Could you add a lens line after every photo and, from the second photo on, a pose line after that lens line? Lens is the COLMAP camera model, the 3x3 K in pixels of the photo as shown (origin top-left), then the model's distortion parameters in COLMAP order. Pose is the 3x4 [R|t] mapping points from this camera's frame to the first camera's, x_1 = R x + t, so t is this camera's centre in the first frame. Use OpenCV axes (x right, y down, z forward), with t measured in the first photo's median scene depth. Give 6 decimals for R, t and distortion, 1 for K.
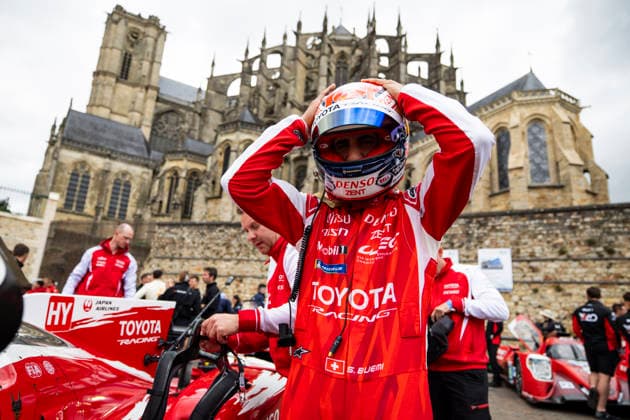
lens RADIAL K [[402.9, 0, 289.8], [0, 402.9, 223.2], [0, 0, 1]] dist [-0.003686, 0.002775]
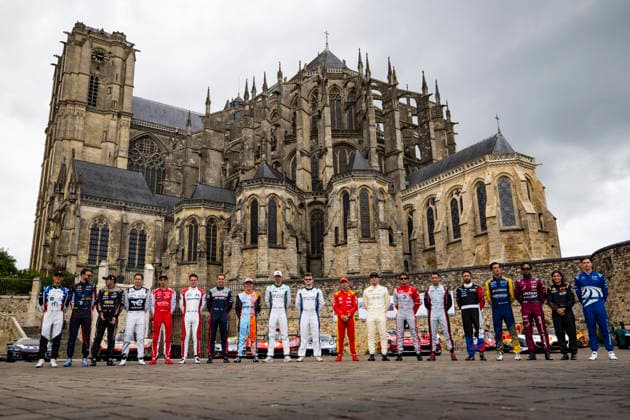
lens RADIAL K [[541.5, 0, 316.6], [0, 541.5, 209.2], [0, 0, 1]] dist [-0.001111, 0.011048]
pose [[0.987909, -0.061188, 0.142448, -0.166848], [0.066296, 0.997306, -0.031392, -0.089964], [-0.140143, 0.040457, 0.989304, -0.439546]]
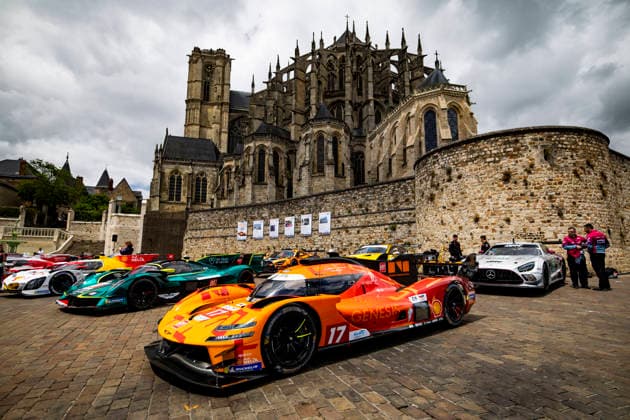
lens RADIAL K [[337.0, 0, 305.8], [0, 337.0, 213.6], [0, 0, 1]] dist [0.002849, -0.003571]
pose [[0.965453, -0.102808, -0.239439, 0.288565], [0.125369, 0.988803, 0.080944, -0.025046], [0.228436, -0.108166, 0.967532, -0.199861]]
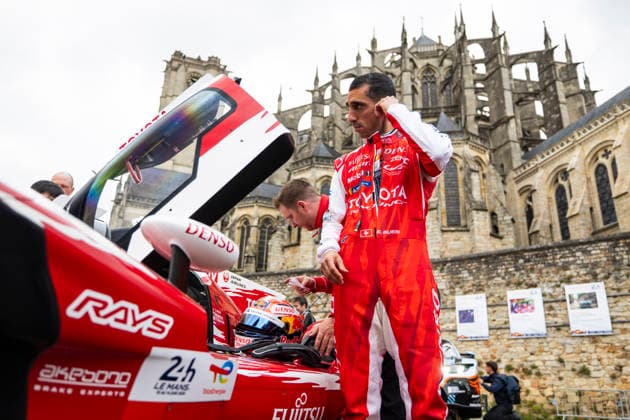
lens RADIAL K [[484.5, 0, 288.4], [0, 484.5, 218.7], [0, 0, 1]] dist [0.000293, -0.000478]
pose [[0.979918, -0.085564, -0.180112, -0.001268], [0.062919, 0.989790, -0.127891, 0.009876], [0.189216, 0.113990, 0.975297, -0.018956]]
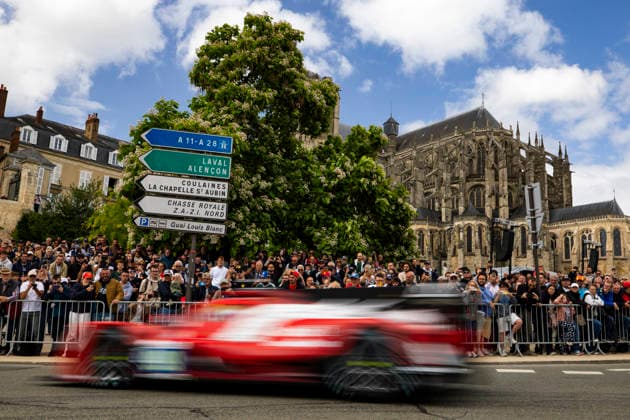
lens RADIAL K [[640.6, 0, 289.3], [0, 640.6, 197.4], [0, 0, 1]] dist [0.019751, 0.000000]
pose [[0.993541, -0.001152, 0.113469, -1.184380], [-0.005213, 0.998430, 0.055778, -0.430238], [-0.113355, -0.056010, 0.991975, -1.732472]]
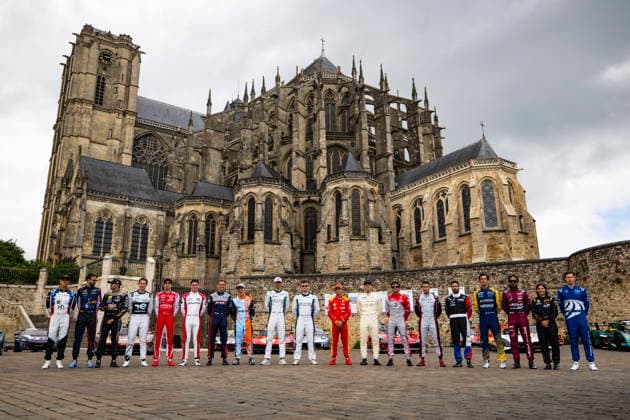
lens RADIAL K [[510.5, 0, 316.0], [0, 510.5, 209.1], [0, 0, 1]] dist [-0.003938, 0.010702]
pose [[0.987033, -0.044295, 0.154286, -0.168101], [0.048310, 0.998582, -0.022370, -0.097015], [-0.153076, 0.029533, 0.987773, -0.436240]]
